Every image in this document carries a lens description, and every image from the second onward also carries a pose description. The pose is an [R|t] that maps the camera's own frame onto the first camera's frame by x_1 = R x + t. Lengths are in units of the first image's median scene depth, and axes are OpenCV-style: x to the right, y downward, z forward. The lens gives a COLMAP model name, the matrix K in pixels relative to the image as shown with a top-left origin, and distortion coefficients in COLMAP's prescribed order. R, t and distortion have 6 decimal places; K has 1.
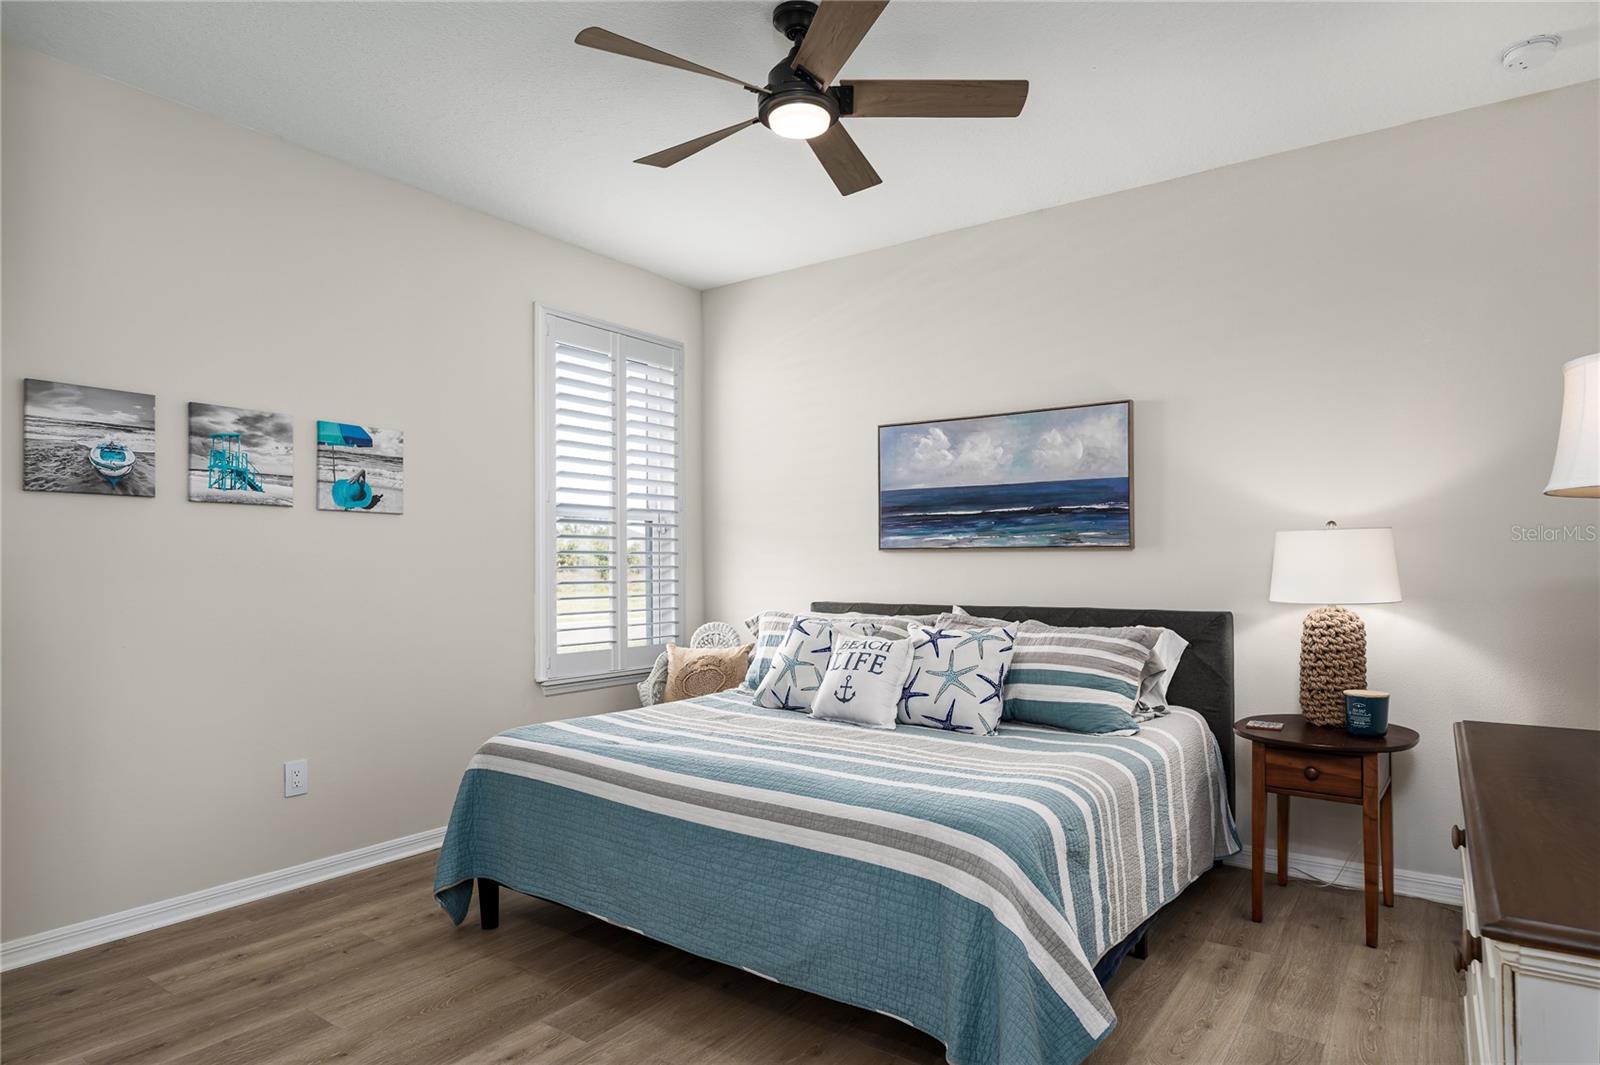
lens RADIAL K [[913.4, 0, 798.9], [0, 913.4, 524.8], [0, 0, 1]] dist [-0.005868, 0.003453]
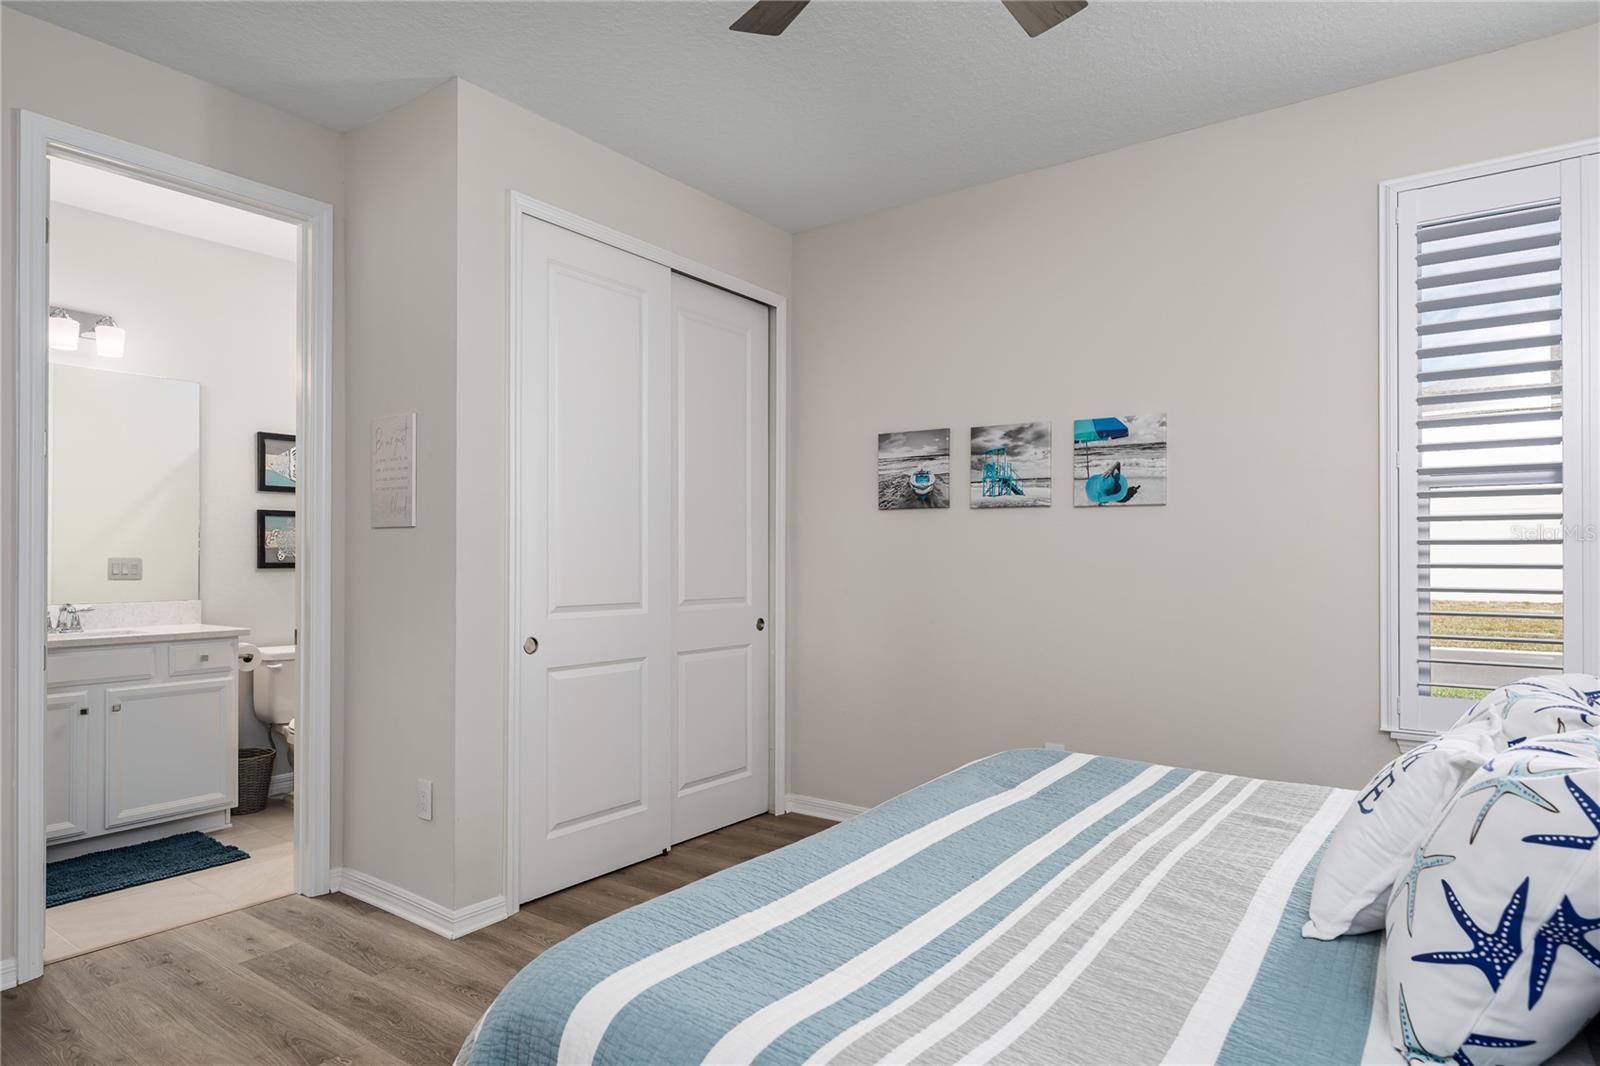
lens RADIAL K [[913.4, 0, 801.0], [0, 913.4, 534.5], [0, 0, 1]] dist [-0.005868, 0.003453]
pose [[0.000691, -0.020922, -0.999781, 0.535193], [0.045713, 0.998737, -0.020869, 0.023478], [0.998954, -0.045688, 0.001647, 0.726515]]
